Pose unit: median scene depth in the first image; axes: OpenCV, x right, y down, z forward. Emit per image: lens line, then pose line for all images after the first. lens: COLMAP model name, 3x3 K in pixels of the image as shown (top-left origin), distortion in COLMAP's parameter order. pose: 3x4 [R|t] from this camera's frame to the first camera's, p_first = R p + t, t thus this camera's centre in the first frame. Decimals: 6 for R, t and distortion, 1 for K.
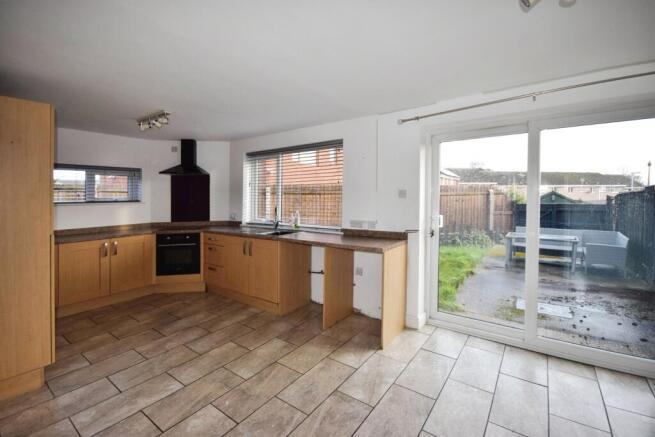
lens RADIAL K [[290.1, 0, 331.3], [0, 290.1, 196.1], [0, 0, 1]] dist [-0.004913, -0.002974]
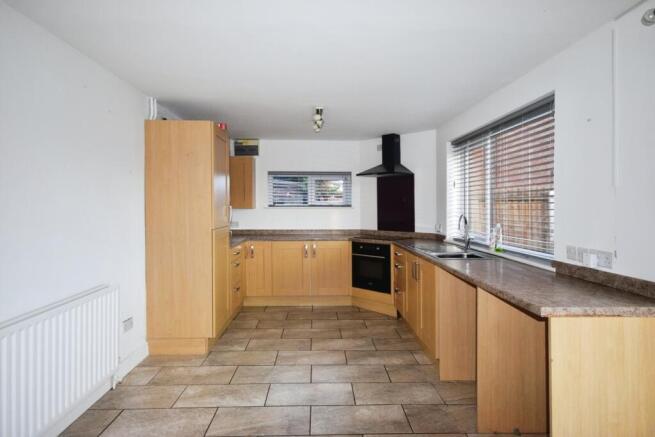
lens RADIAL K [[359.3, 0, 330.2], [0, 359.3, 204.6], [0, 0, 1]] dist [0.009687, 0.000830]
pose [[0.613005, 0.007020, -0.790048, 0.293183], [-0.010100, 0.999948, 0.001049, 0.014012], [0.790015, 0.007336, 0.613044, 0.269594]]
